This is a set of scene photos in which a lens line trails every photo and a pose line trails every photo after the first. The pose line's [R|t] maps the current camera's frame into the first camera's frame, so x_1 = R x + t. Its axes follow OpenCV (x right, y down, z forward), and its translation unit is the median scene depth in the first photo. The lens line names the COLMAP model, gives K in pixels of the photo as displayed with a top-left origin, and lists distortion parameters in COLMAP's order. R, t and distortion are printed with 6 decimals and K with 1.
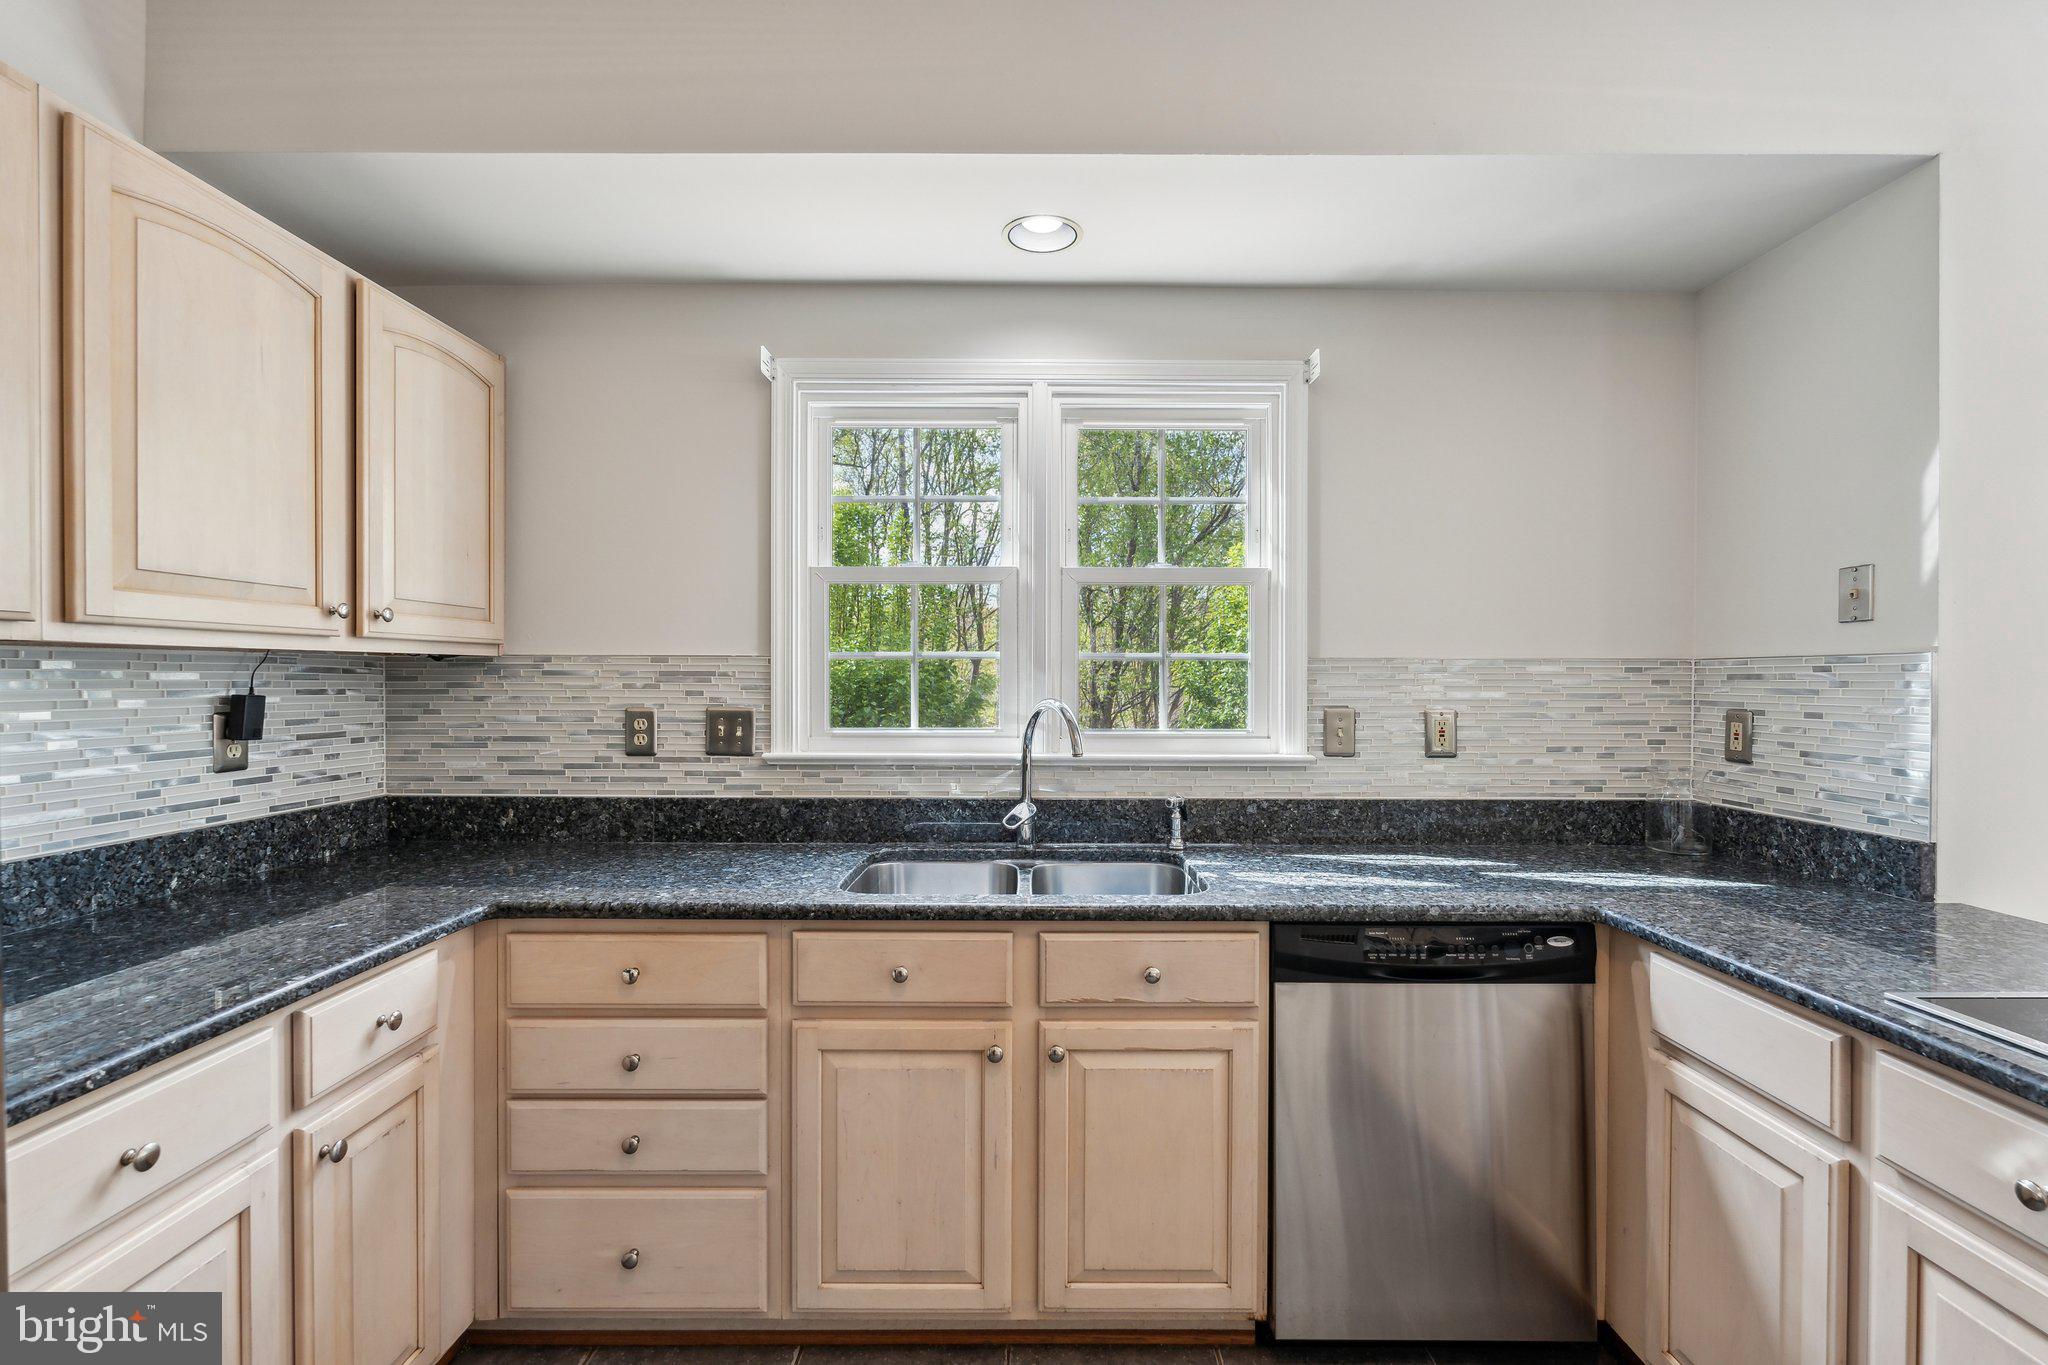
lens RADIAL K [[907.1, 0, 1024.0], [0, 907.1, 682.5], [0, 0, 1]] dist [0.000058, 0.000451]
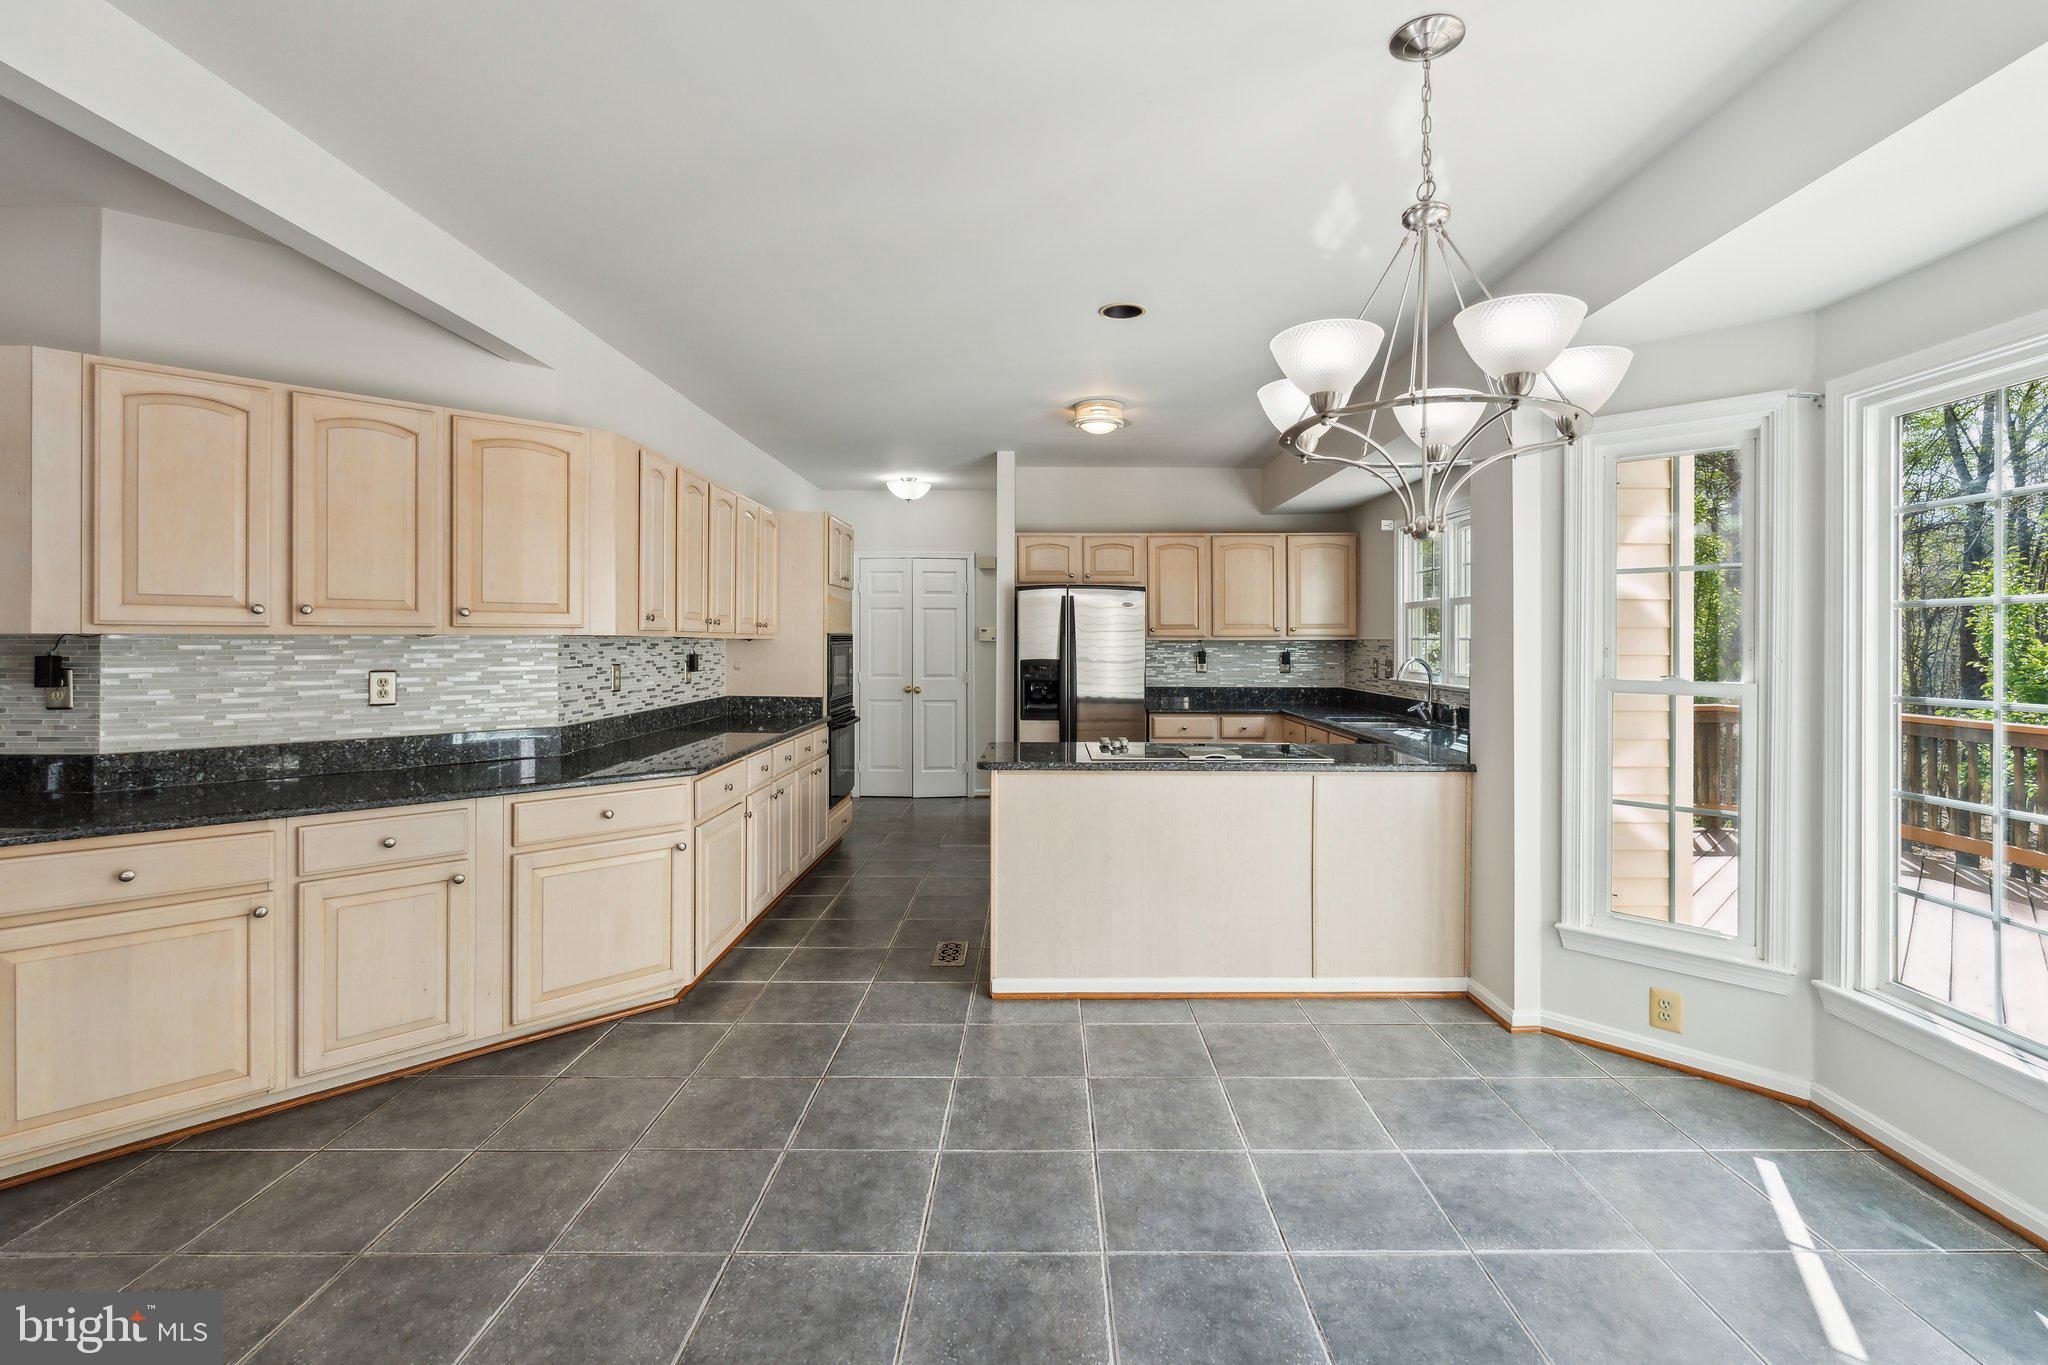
lens RADIAL K [[926.2, 0, 1048.1], [0, 926.2, 645.6], [0, 0, 1]] dist [0.000678, 0.000369]
pose [[0.007051, 0.004917, -0.999963, 2.396061], [-0.002494, 0.999985, 0.004900, -0.024127], [0.999972, 0.002459, 0.007063, 0.030495]]
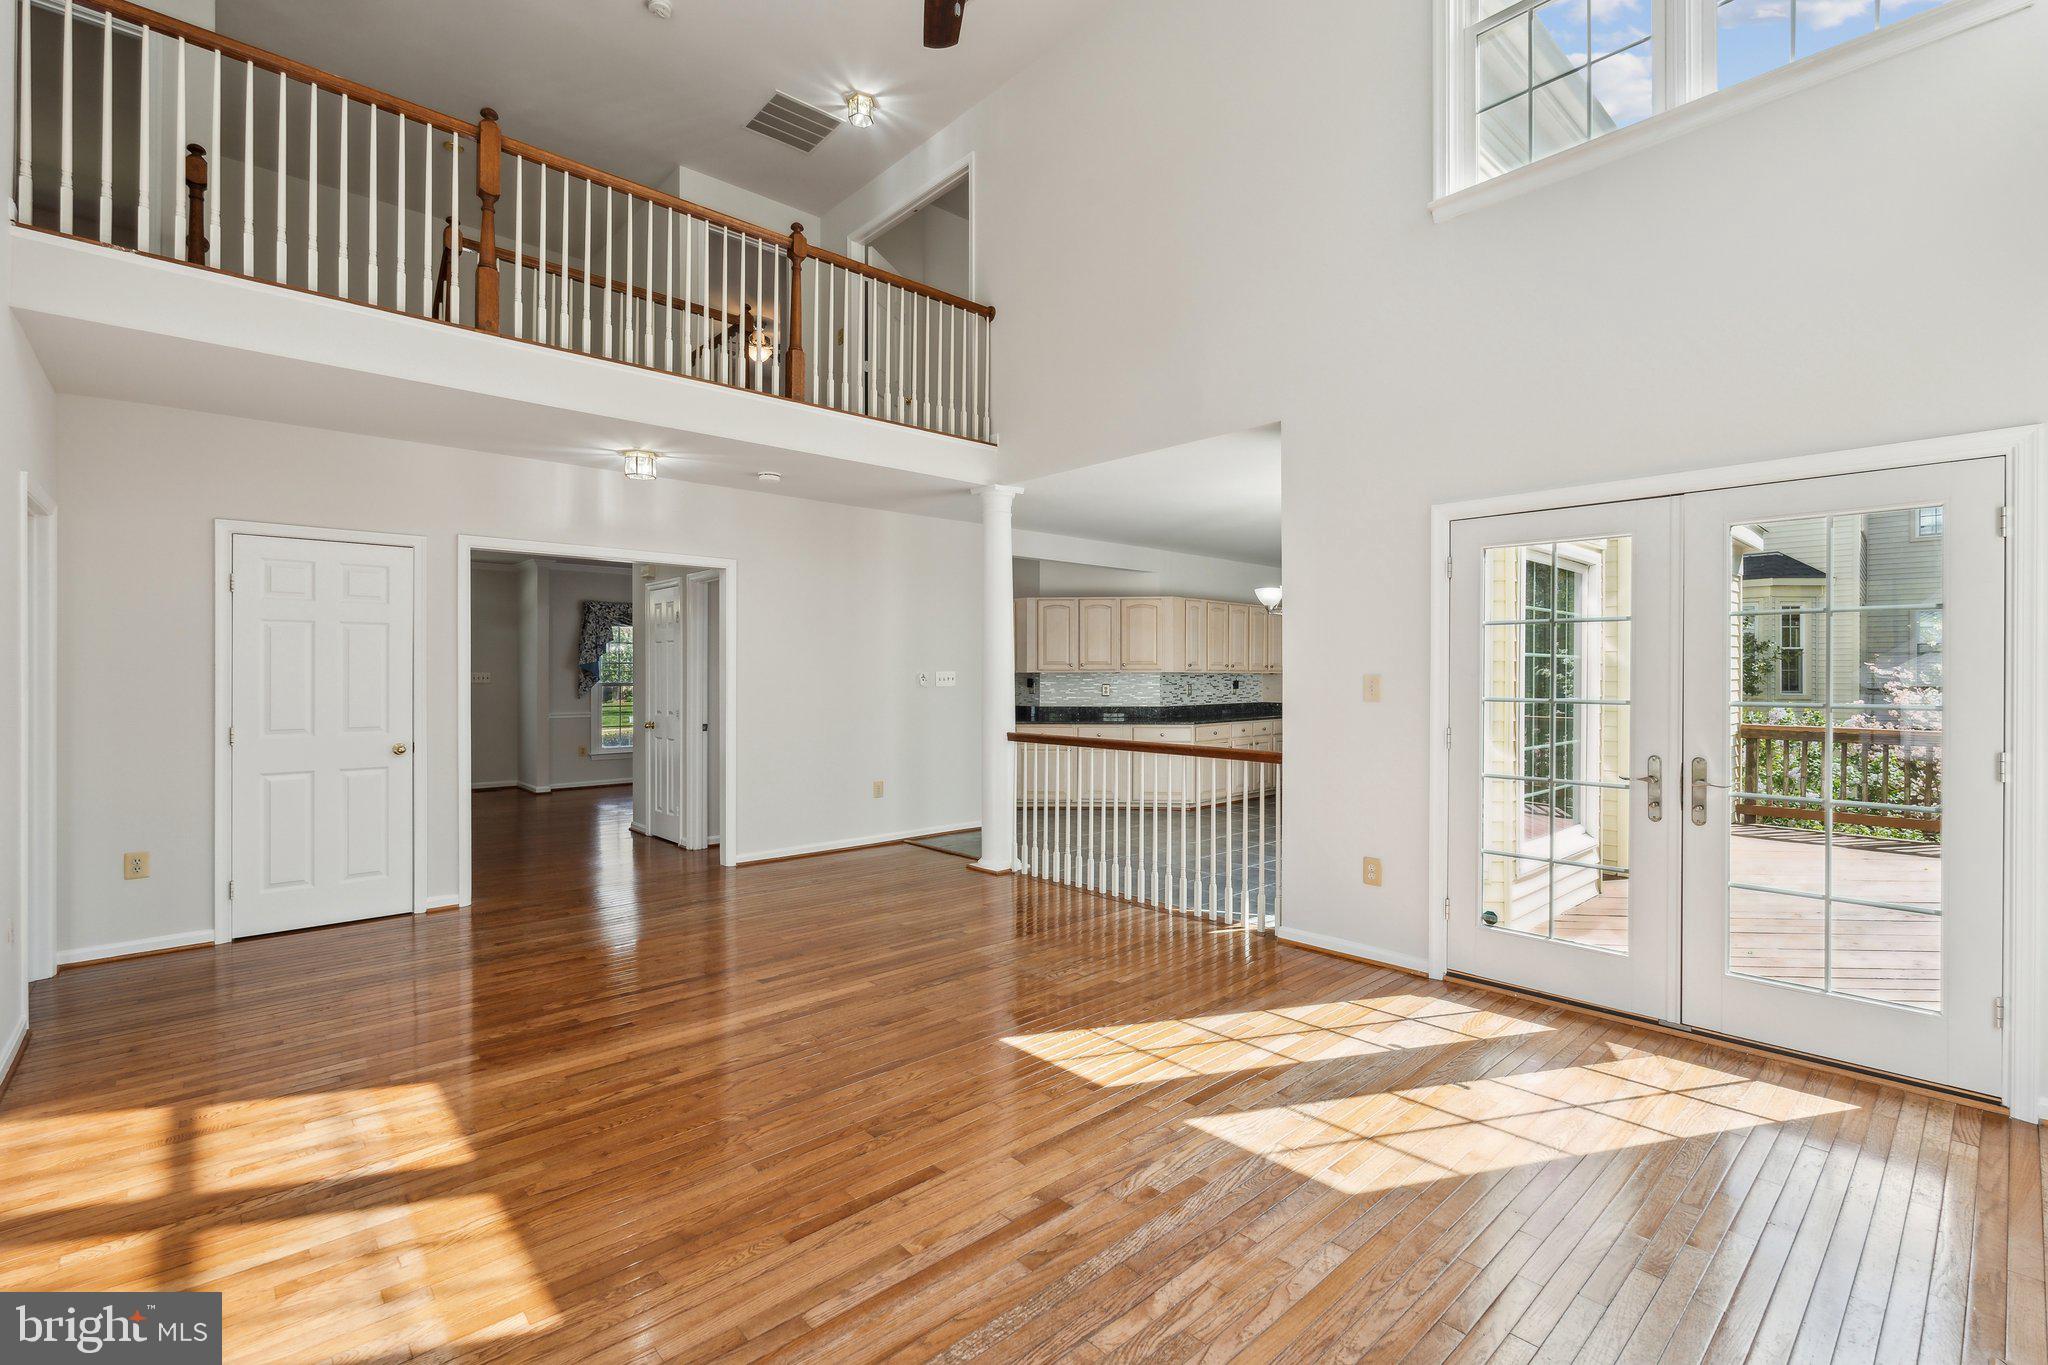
lens RADIAL K [[907.1, 0, 1024.0], [0, 907.1, 682.5], [0, 0, 1]] dist [0.000058, 0.000451]
pose [[-0.737969, 0.006180, -0.674807, 4.131325], [-0.000804, 0.999949, 0.010037, -0.028747], [0.674835, 0.007950, -0.737926, 1.899382]]
